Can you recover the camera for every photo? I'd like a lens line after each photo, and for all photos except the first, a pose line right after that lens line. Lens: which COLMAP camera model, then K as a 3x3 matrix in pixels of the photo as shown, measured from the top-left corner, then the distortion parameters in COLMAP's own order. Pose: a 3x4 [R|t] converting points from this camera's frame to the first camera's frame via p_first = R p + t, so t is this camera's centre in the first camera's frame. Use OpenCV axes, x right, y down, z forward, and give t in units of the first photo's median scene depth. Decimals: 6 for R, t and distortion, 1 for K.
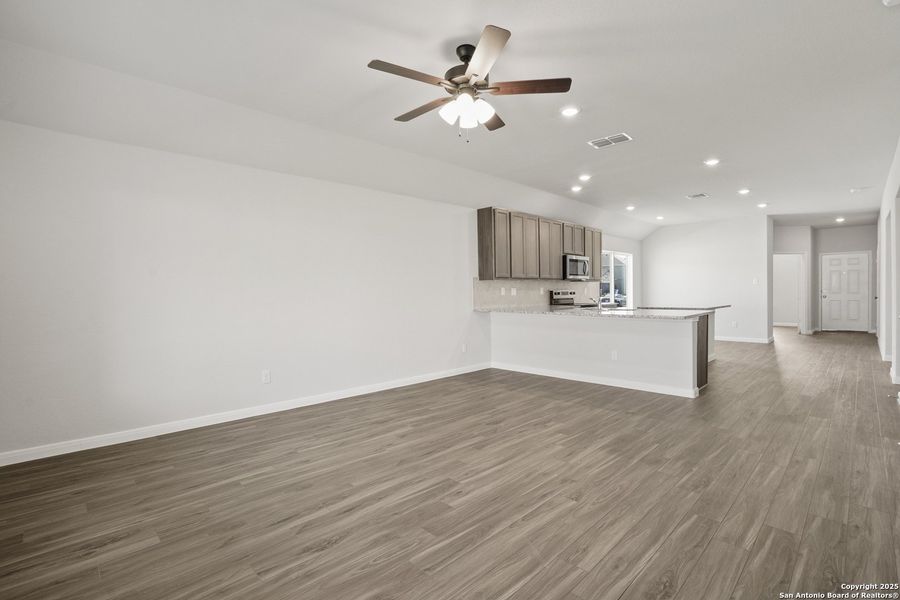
lens RADIAL K [[417.5, 0, 441.8], [0, 417.5, 298.0], [0, 0, 1]] dist [-0.061280, 0.022116]
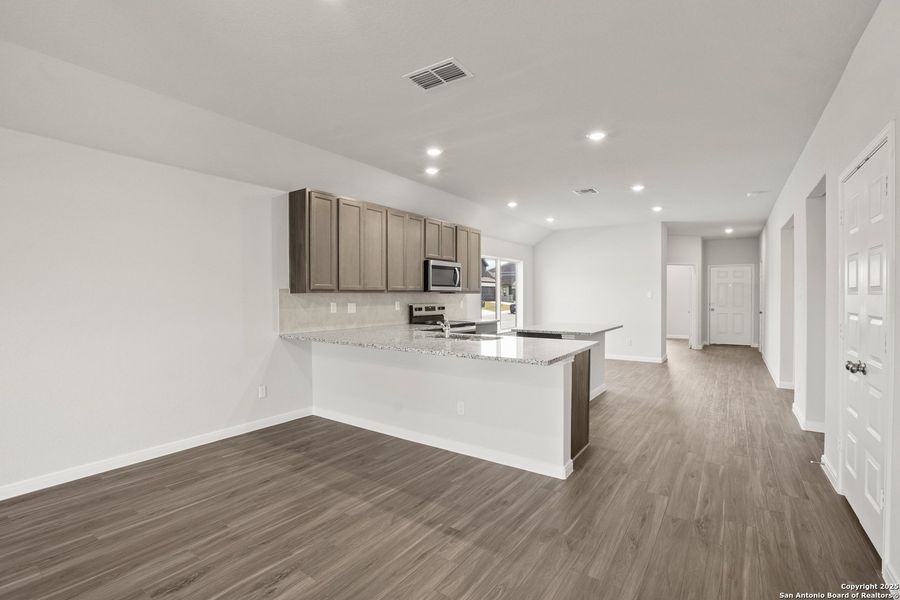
lens RADIAL K [[417.5, 0, 441.8], [0, 417.5, 298.0], [0, 0, 1]] dist [-0.061280, 0.022116]
pose [[0.981674, 0.009510, 0.190328, 0.201326], [-0.007552, 0.999911, -0.011009, -0.027481], [-0.190416, 0.009370, 0.981659, 0.262402]]
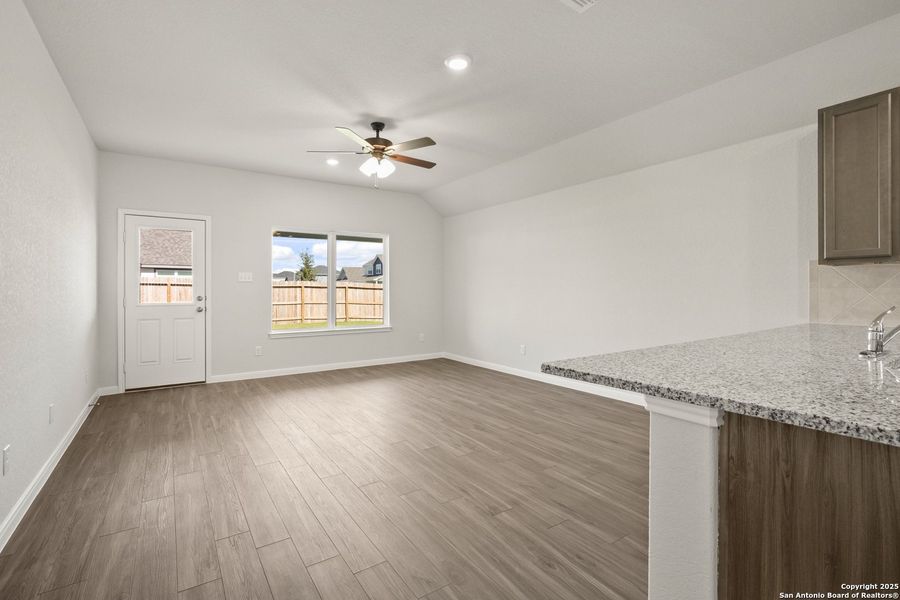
lens RADIAL K [[417.5, 0, 441.8], [0, 417.5, 298.0], [0, 0, 1]] dist [-0.061280, 0.022116]
pose [[-0.186767, 0.032335, -0.981872, 0.614940], [-0.010910, 0.999328, 0.034985, -0.015471], [0.982344, 0.017247, -0.186288, 0.629723]]
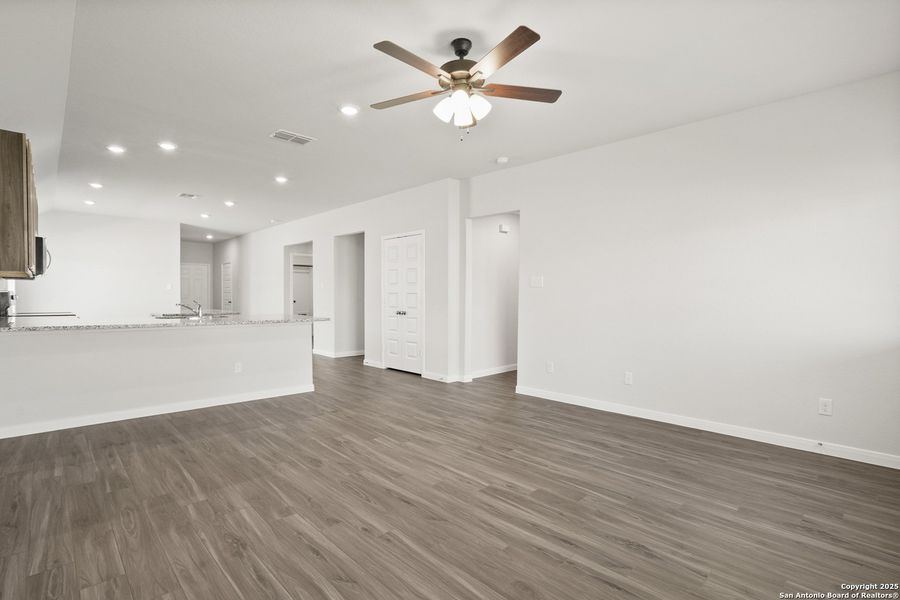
lens RADIAL K [[430.5, 0, 450.0], [0, 430.5, 300.0], [0, 0, 1]] dist [-0.042845, 0.000386]
pose [[-0.008645, 0.000889, 0.999962, -0.393566], [0.008361, 0.999965, -0.000817, -0.001677], [-0.999928, 0.008354, -0.008652, 0.435320]]
